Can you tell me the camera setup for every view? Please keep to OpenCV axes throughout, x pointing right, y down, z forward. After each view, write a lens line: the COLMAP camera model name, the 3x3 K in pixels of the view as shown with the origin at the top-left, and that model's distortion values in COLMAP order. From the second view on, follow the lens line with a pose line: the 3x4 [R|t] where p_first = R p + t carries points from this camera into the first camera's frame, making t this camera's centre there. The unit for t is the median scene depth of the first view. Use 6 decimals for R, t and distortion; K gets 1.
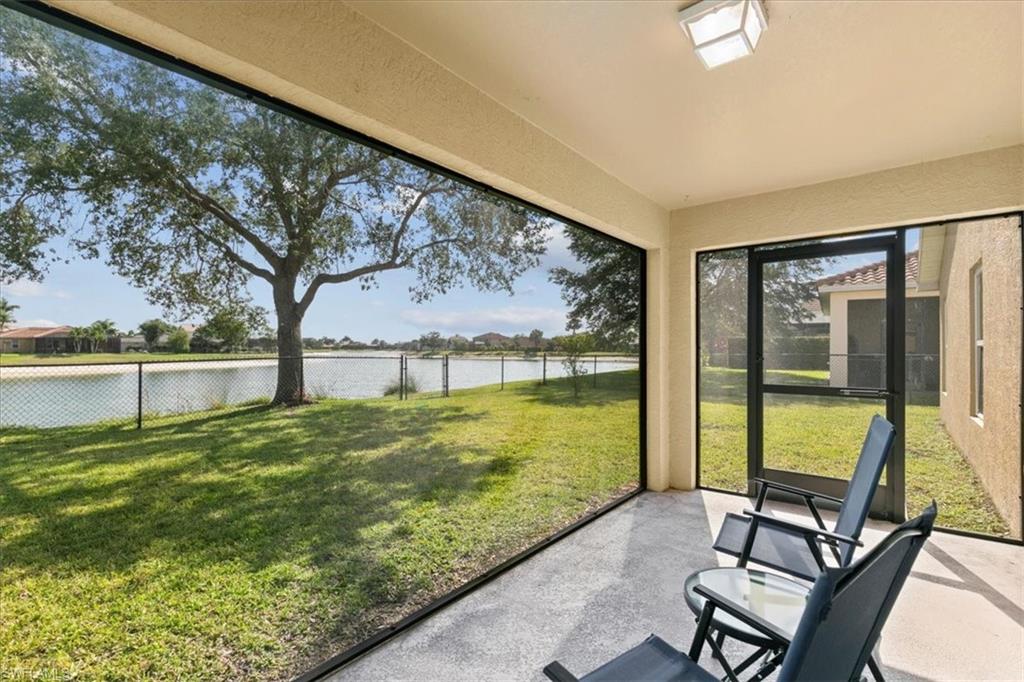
lens RADIAL K [[470.6, 0, 520.7], [0, 470.6, 346.6], [0, 0, 1]] dist [-0.003301, 0.000830]
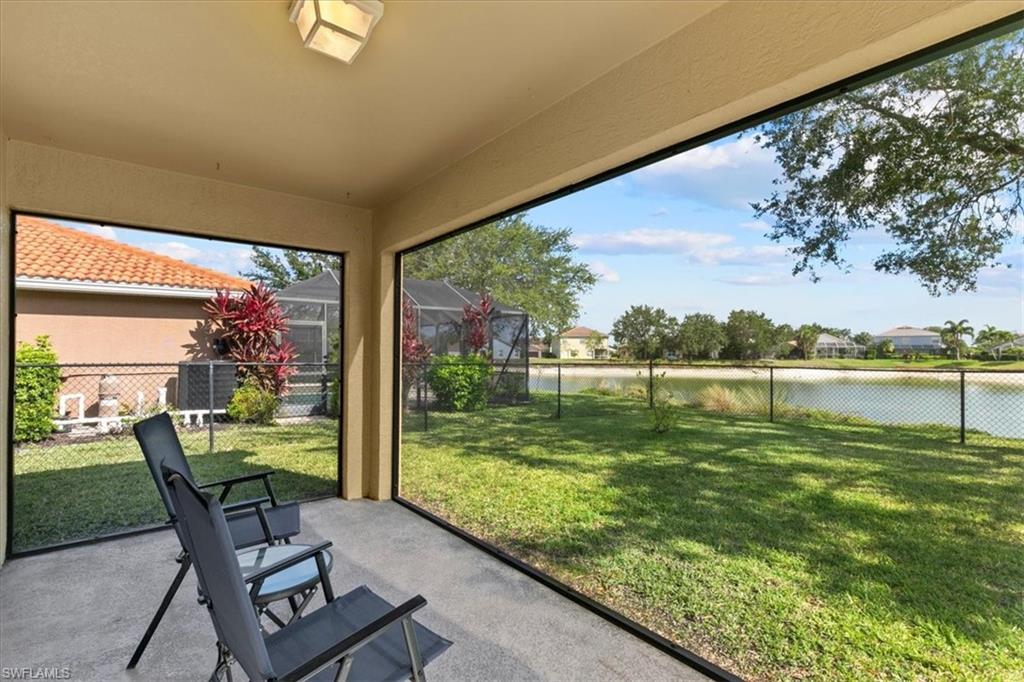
lens RADIAL K [[470.6, 0, 515.0], [0, 470.6, 344.5], [0, 0, 1]] dist [-0.003301, 0.000830]
pose [[-0.231425, -0.017117, -0.972702, 0.557088], [-0.000067, 0.999845, -0.017578, -0.004250], [0.972853, -0.004003, -0.231391, 0.683291]]
